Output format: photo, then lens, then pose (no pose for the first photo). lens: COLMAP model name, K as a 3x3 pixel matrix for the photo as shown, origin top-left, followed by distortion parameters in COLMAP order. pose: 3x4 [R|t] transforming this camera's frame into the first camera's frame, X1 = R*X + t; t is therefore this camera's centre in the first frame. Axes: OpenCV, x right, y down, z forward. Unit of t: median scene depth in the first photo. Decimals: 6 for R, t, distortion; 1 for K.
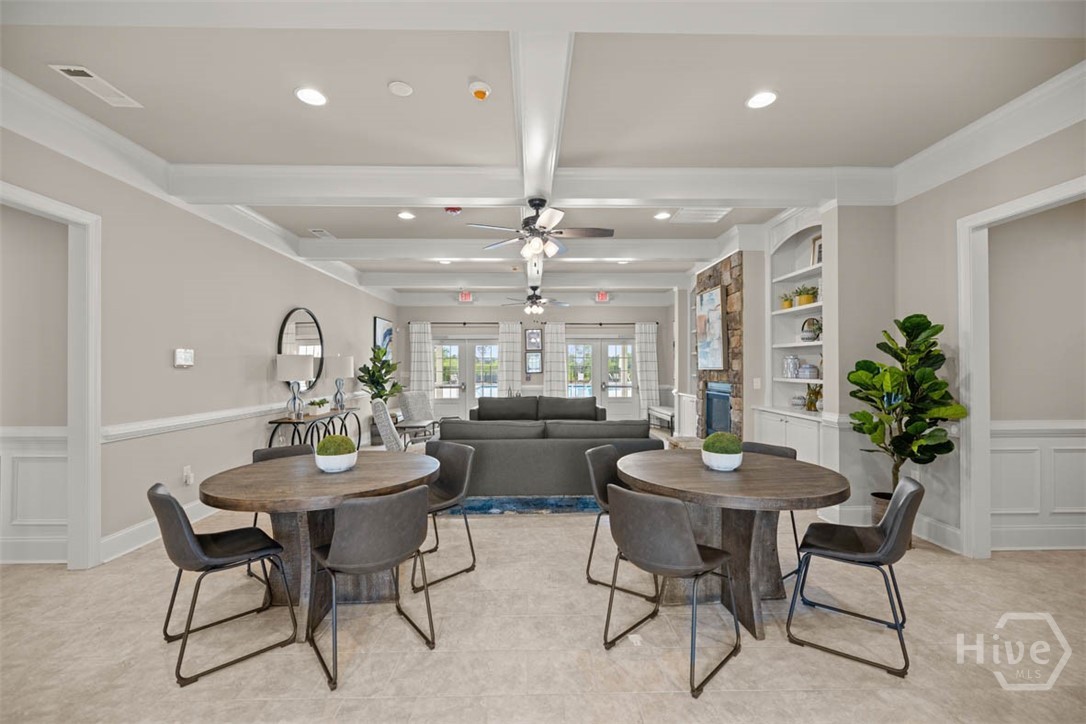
lens RADIAL K [[455.0, 0, 541.7], [0, 455.0, 363.3], [0, 0, 1]] dist [-0.000834, -0.000075]
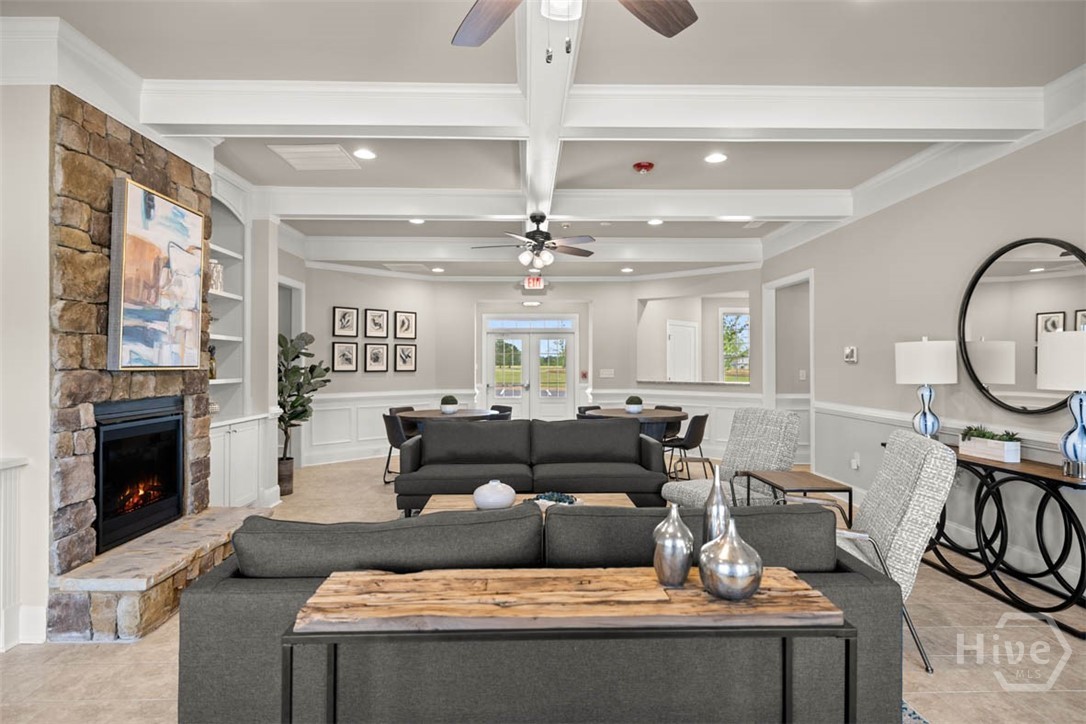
lens RADIAL K [[592.7, 0, 539.8], [0, 592.7, 356.9], [0, 0, 1]] dist [0.003483, 0.000697]
pose [[-0.999999, 0.001639, 0.000327, -0.008738], [0.001632, 0.999776, -0.021094, 0.011993], [-0.000361, -0.021093, -0.999777, 1.379306]]
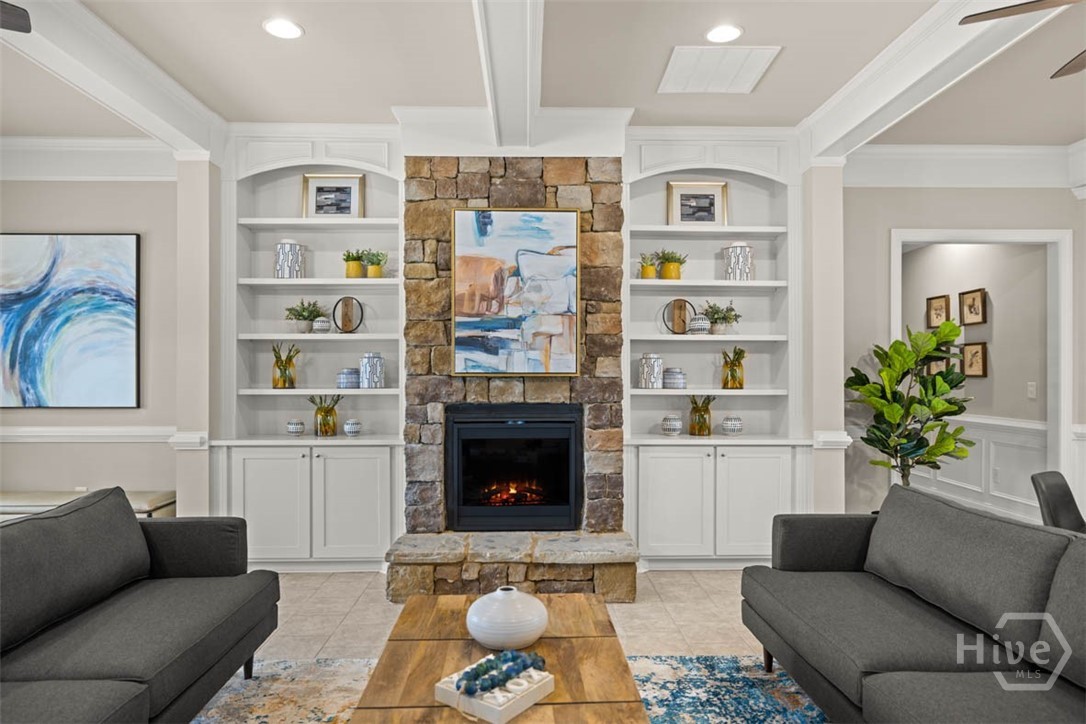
lens RADIAL K [[682.8, 0, 543.7], [0, 682.8, 373.2], [0, 0, 1]] dist [0.000533, 0.002352]
pose [[-0.004862, 0.003045, 0.999984, -0.292597], [-0.009245, 0.999952, -0.003089, 0.010811], [-0.999945, -0.009260, -0.004833, 0.840986]]
